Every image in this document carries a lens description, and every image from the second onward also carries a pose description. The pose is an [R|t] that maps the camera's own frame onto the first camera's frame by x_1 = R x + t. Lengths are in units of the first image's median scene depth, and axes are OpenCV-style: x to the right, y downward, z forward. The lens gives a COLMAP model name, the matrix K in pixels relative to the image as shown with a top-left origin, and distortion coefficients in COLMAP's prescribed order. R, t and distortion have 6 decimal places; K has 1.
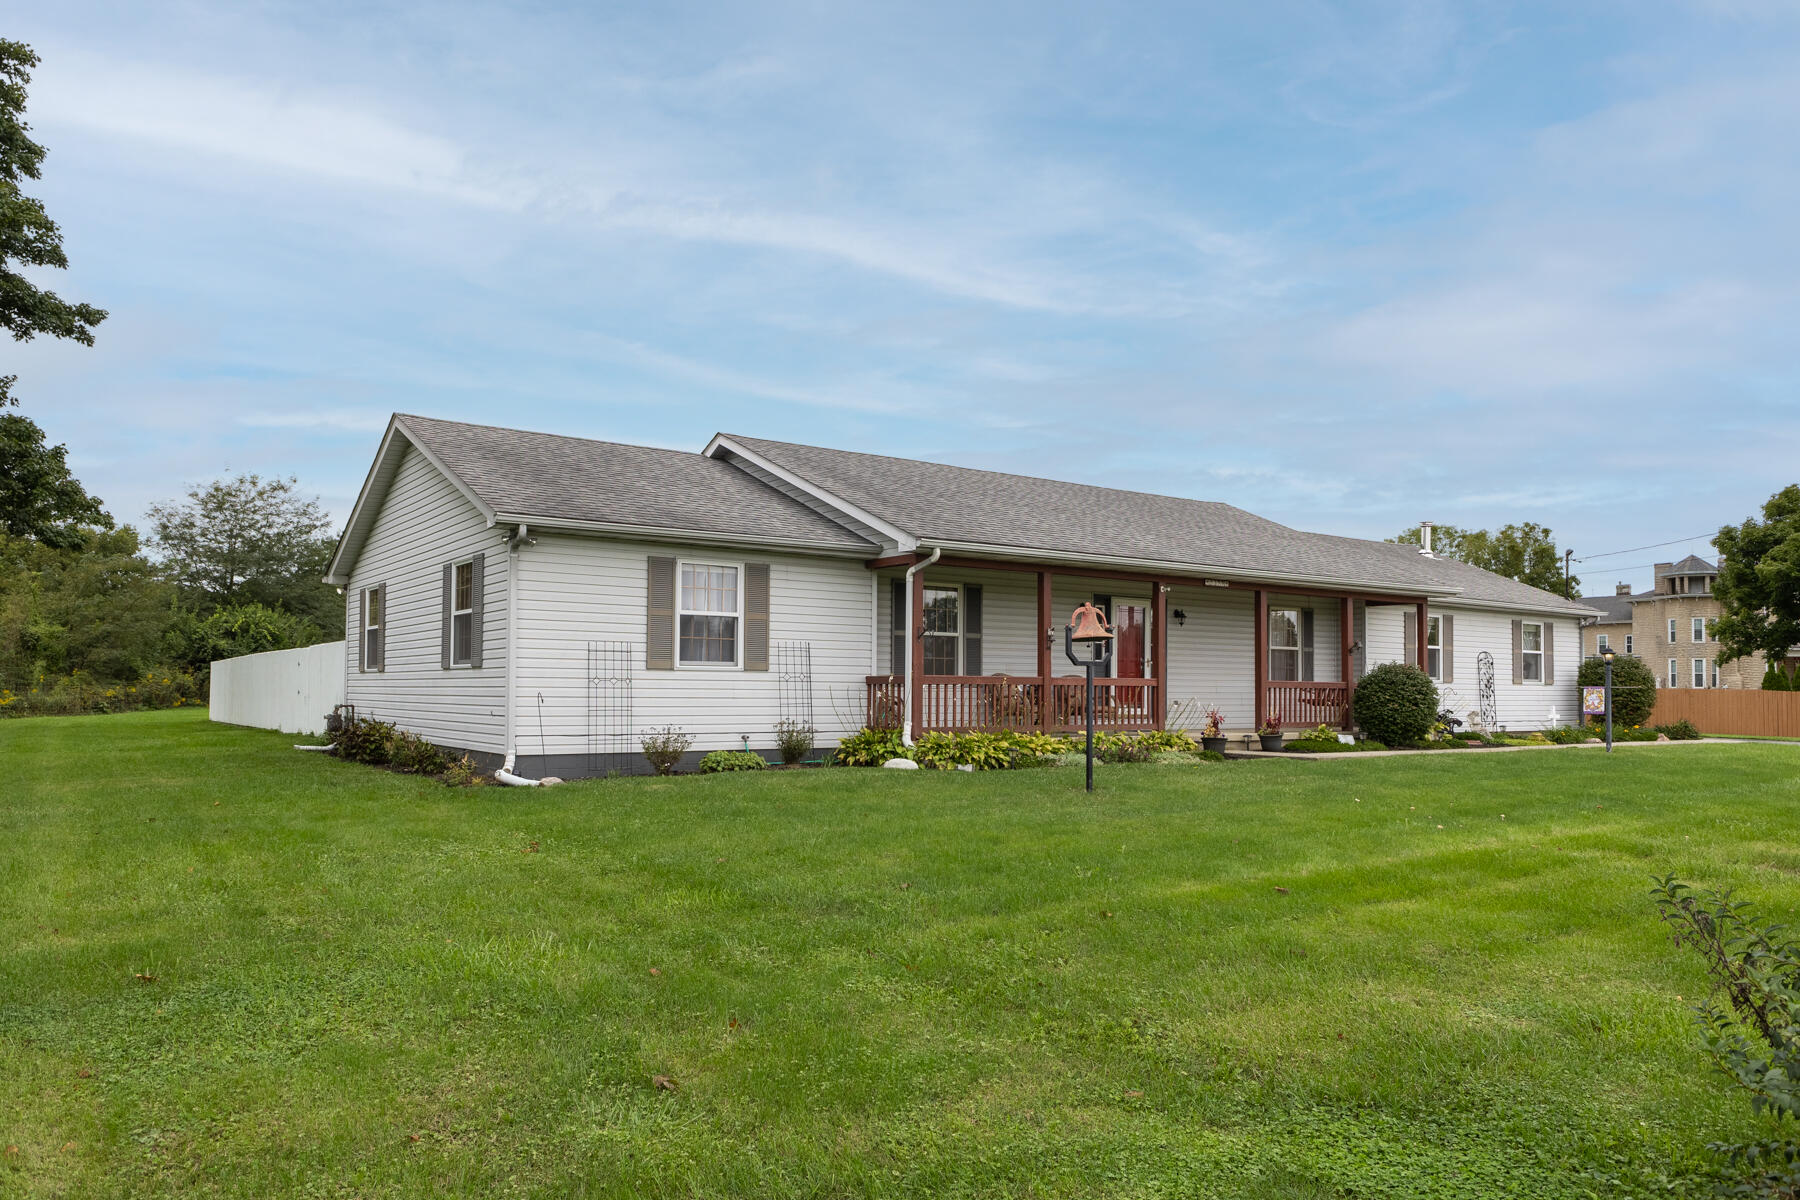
lens RADIAL K [[1189.0, 0, 899.8], [0, 1189.0, 677.6], [0, 0, 1]] dist [-0.004255, -0.002976]
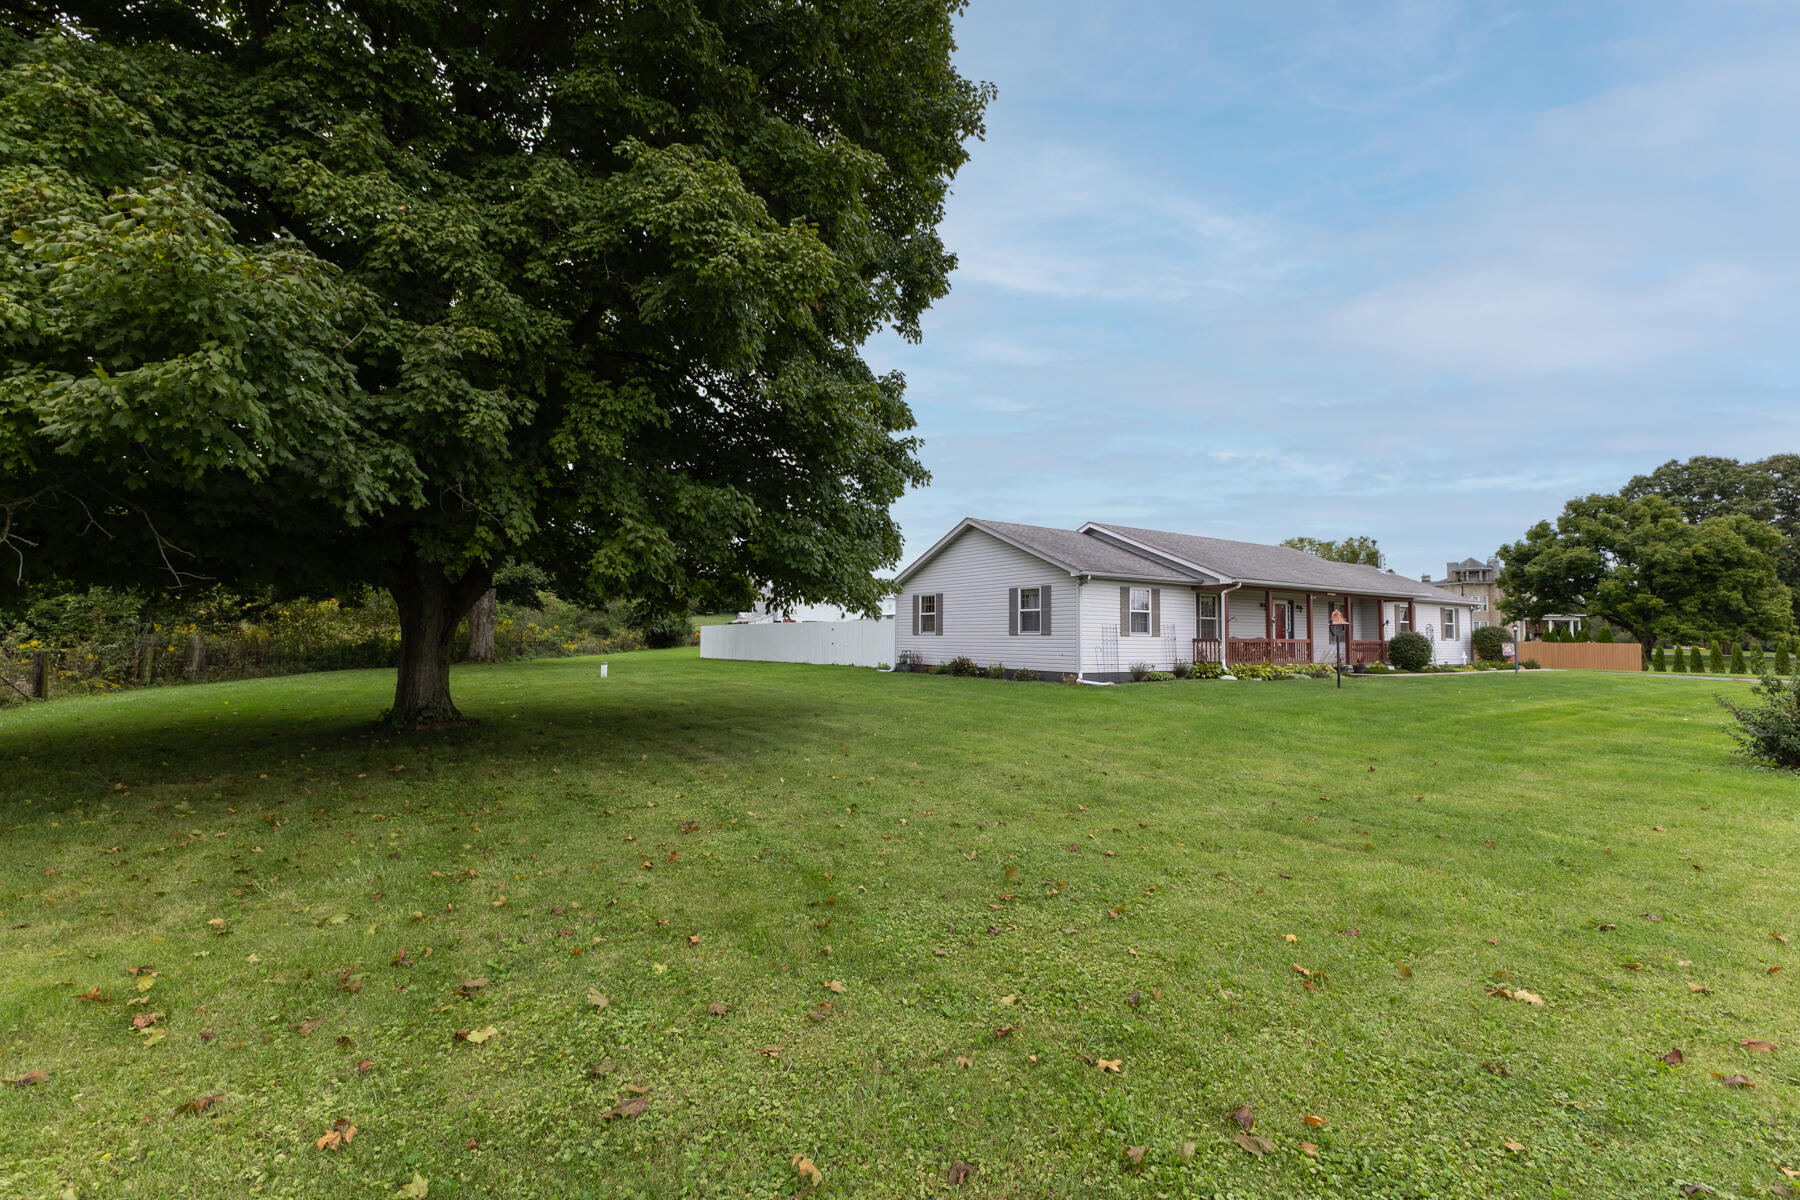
lens RADIAL K [[783.2, 0, 900.0], [0, 783.2, 600.0], [0, 0, 1]] dist [0.000720, 0.000096]
pose [[0.999928, 0.003128, -0.011617, -0.425550], [-0.003539, 0.999363, -0.035507, -0.014202], [0.011498, 0.035546, 0.999302, -0.355578]]
